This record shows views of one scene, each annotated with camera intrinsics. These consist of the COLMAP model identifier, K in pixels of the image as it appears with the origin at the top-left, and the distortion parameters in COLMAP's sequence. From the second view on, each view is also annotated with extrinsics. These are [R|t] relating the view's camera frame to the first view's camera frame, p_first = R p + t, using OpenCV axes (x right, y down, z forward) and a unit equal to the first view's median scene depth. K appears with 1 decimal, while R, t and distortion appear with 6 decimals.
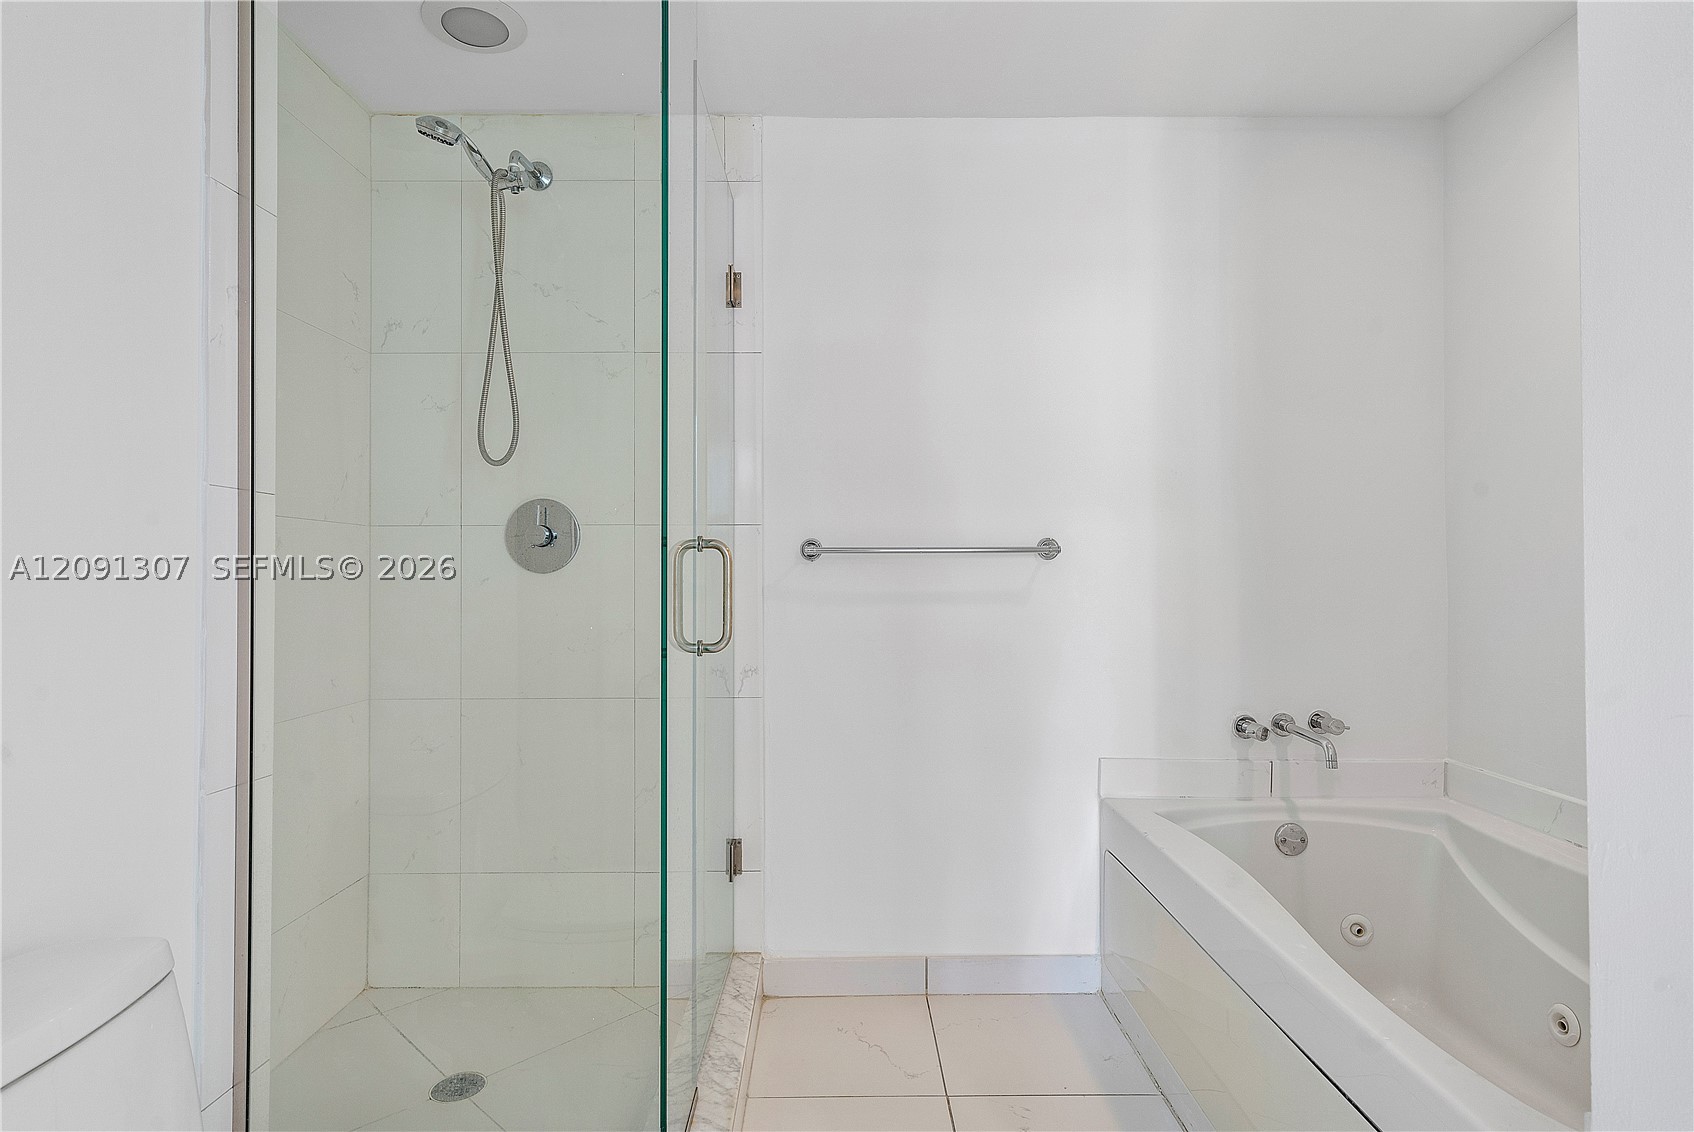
lens RADIAL K [[886.4, 0, 847.0], [0, 886.4, 566.0], [0, 0, 1]] dist [0.003068, 0.000445]
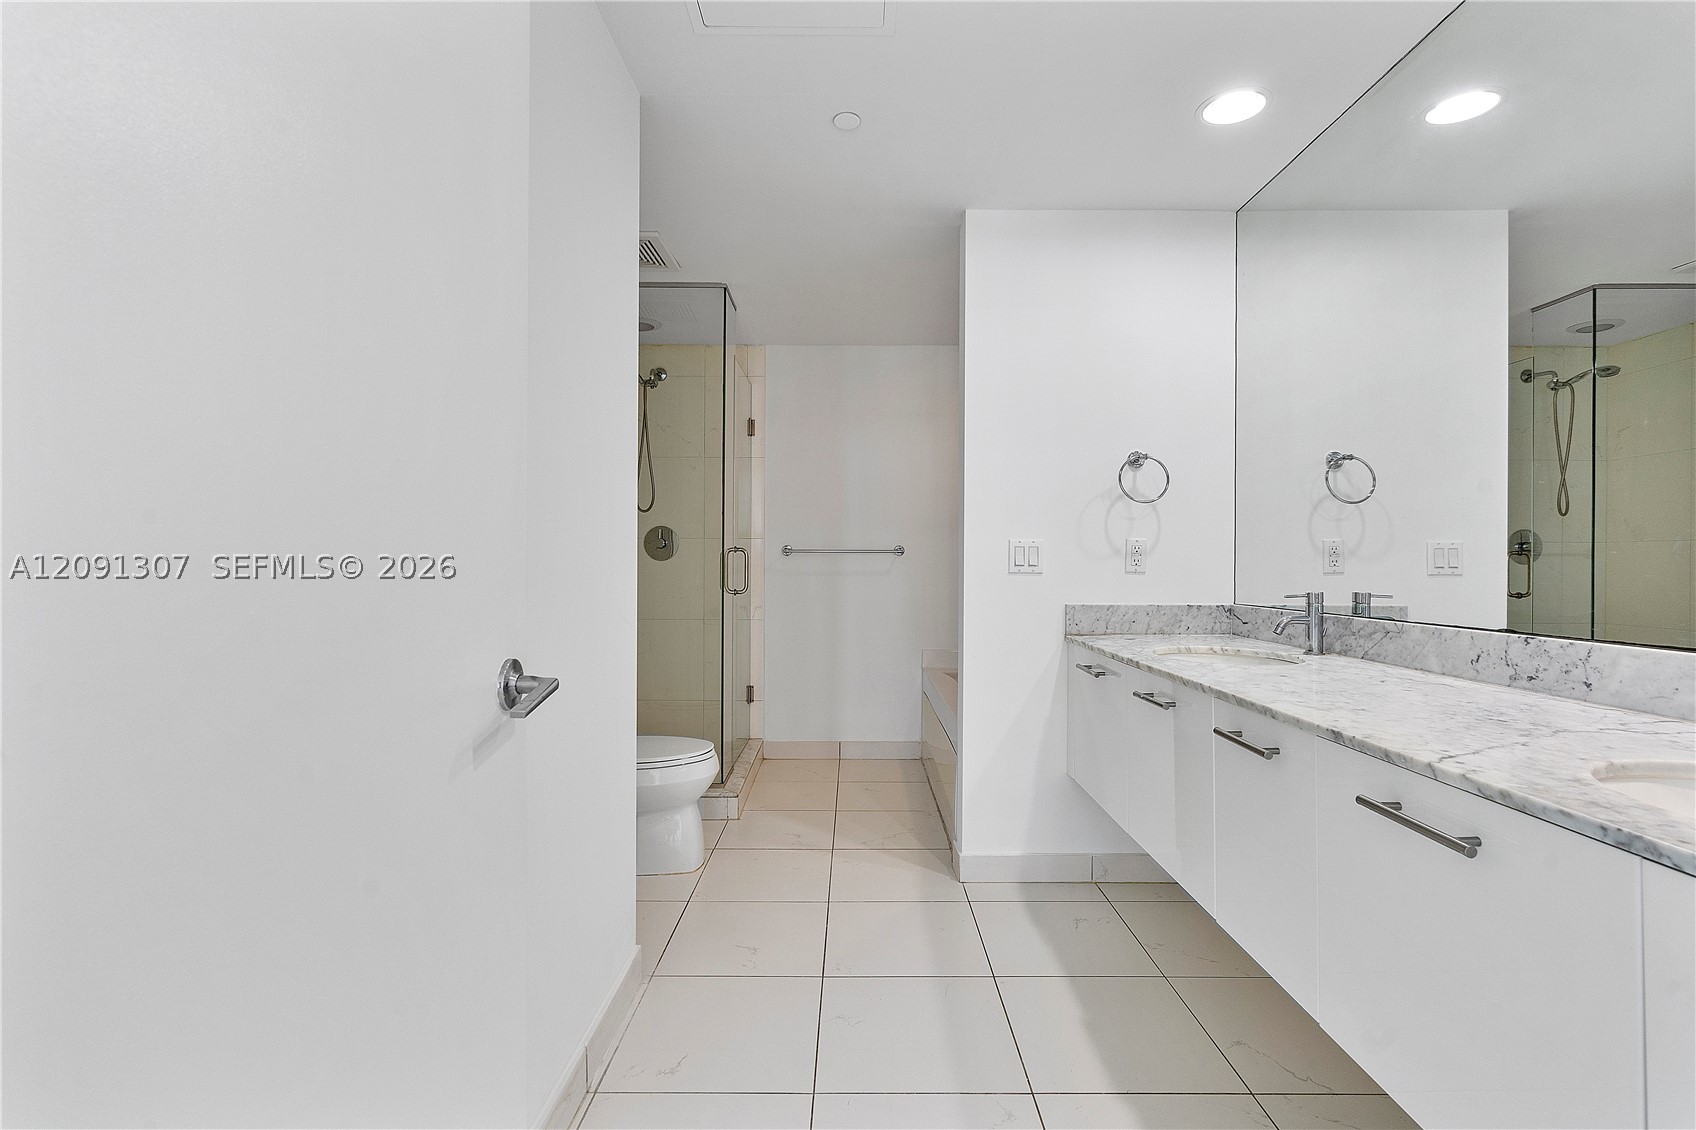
lens RADIAL K [[790.9, 0, 848.0], [0, 790.9, 565.0], [0, 0, 1]] dist [0.001645, 0.000673]
pose [[0.999877, 0.003703, -0.015235, 0.138166], [-0.003591, 0.999966, 0.007382, 0.001724], [0.015262, -0.007326, 0.999857, -0.917570]]
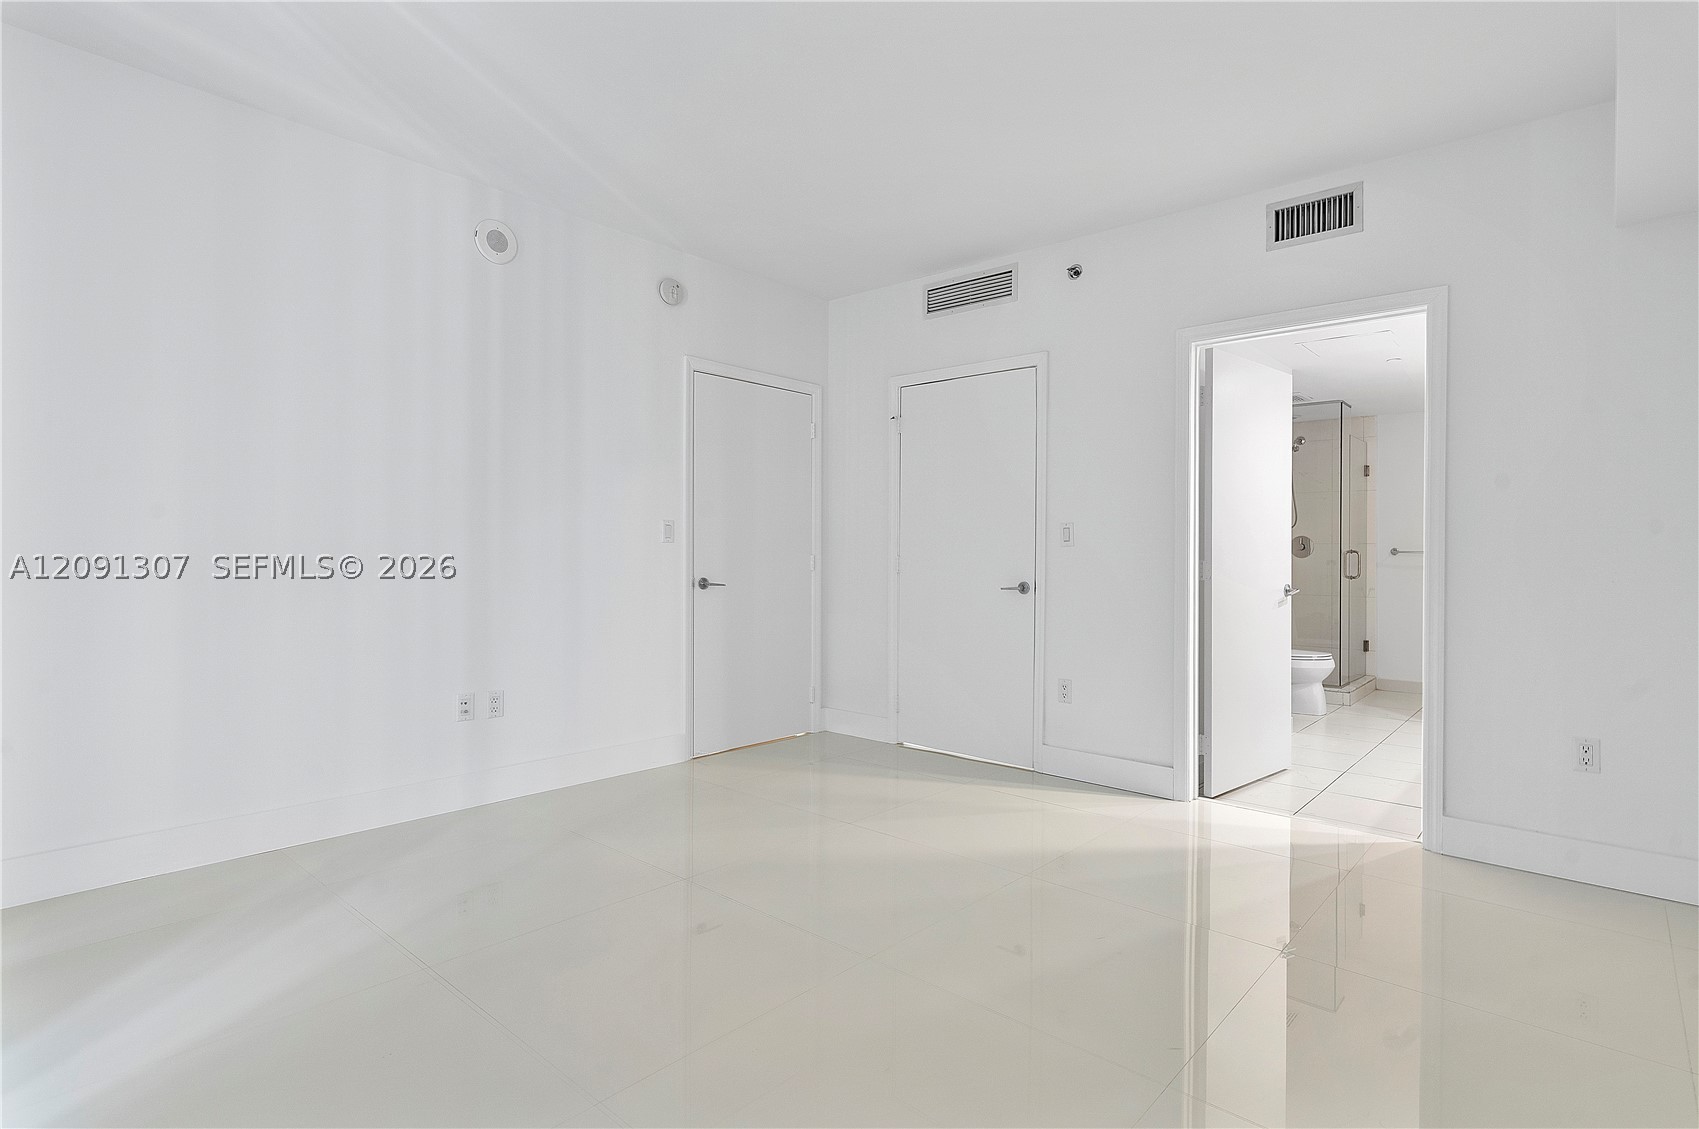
lens RADIAL K [[844.6, 0, 854.4], [0, 844.6, 552.2], [0, 0, 1]] dist [-0.000077, -0.000111]
pose [[0.742816, 0.001955, -0.669493, 0.563108], [0.000699, 0.999993, 0.003695, -0.029588], [0.669496, -0.003213, 0.742809, -2.607023]]
